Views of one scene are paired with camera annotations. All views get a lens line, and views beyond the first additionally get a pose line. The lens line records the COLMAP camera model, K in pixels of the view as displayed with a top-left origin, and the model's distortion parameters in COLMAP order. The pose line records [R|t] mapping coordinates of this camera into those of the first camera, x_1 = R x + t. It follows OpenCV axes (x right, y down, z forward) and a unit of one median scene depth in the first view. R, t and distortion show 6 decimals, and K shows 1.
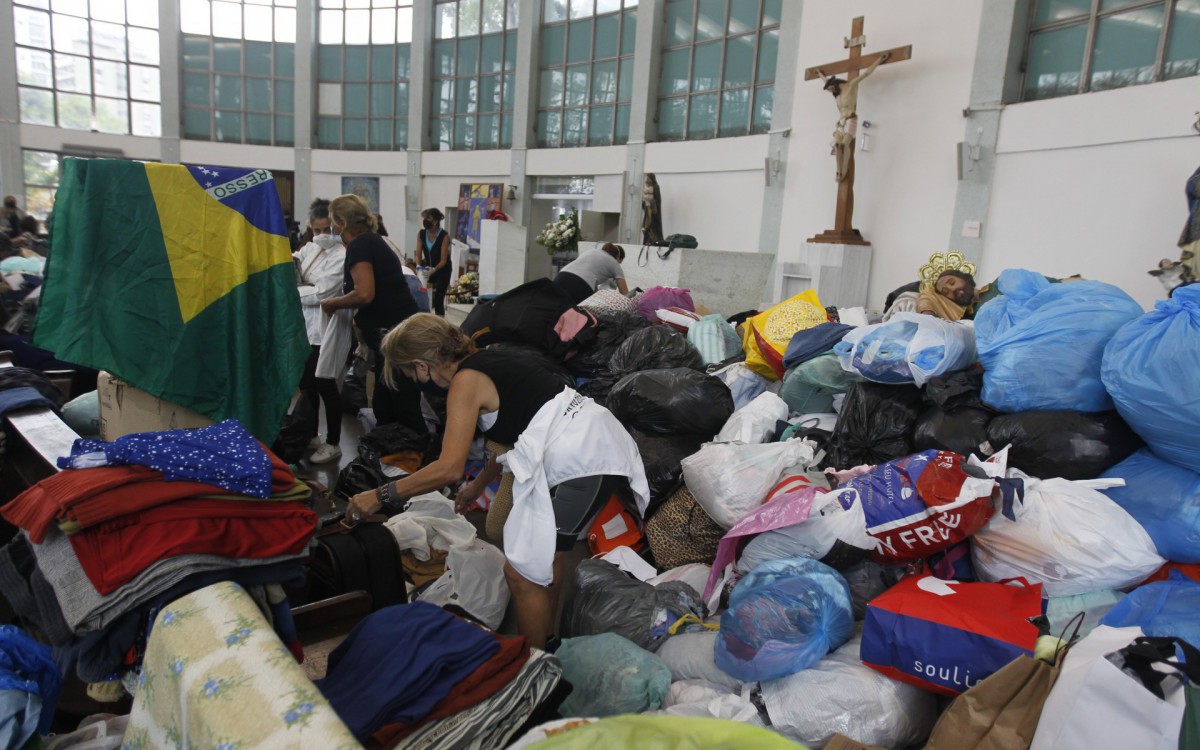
lens RADIAL K [[698.4, 0, 600.0], [0, 698.4, 375.0], [0, 0, 1]] dist [-0.060486, 0.030998]
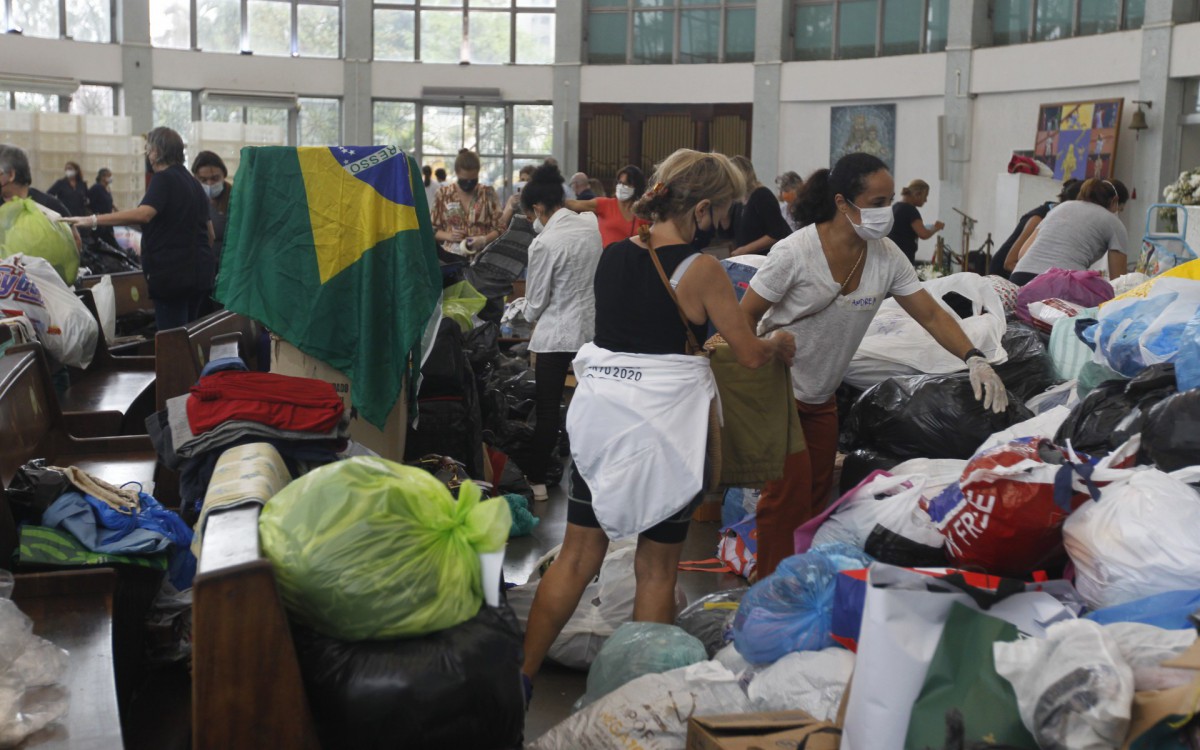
lens RADIAL K [[1468.1, 0, 600.0], [0, 1468.1, 375.0], [0, 0, 1]] dist [0.025011, 0.058195]
pose [[0.848100, 0.019156, -0.529490, 0.171129], [-0.065597, 0.995454, -0.069054, 0.033759], [0.525760, 0.093297, 0.845501, -0.127248]]
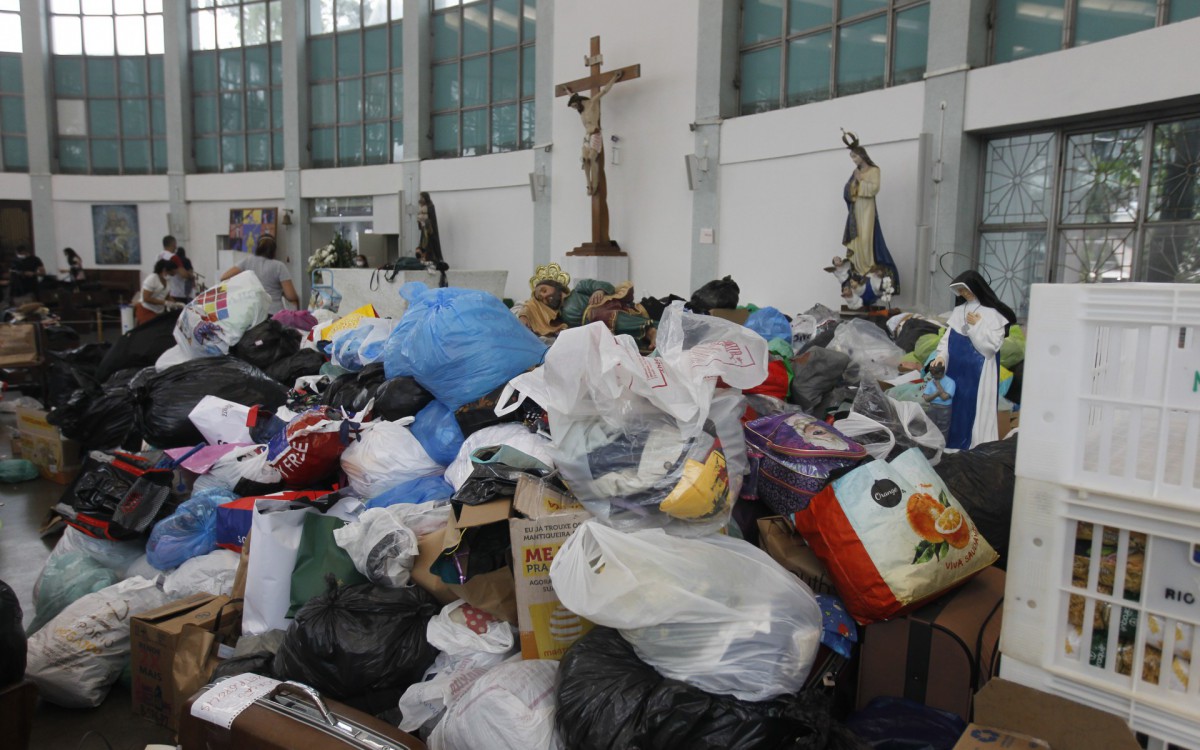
lens RADIAL K [[794.7, 0, 600.0], [0, 794.7, 375.0], [0, 0, 1]] dist [-0.068645, 0.061009]
pose [[0.983118, -0.071413, 0.168461, 0.142251], [0.078462, 0.996283, -0.035560, 0.025134], [-0.165296, 0.048178, 0.985067, -0.133307]]
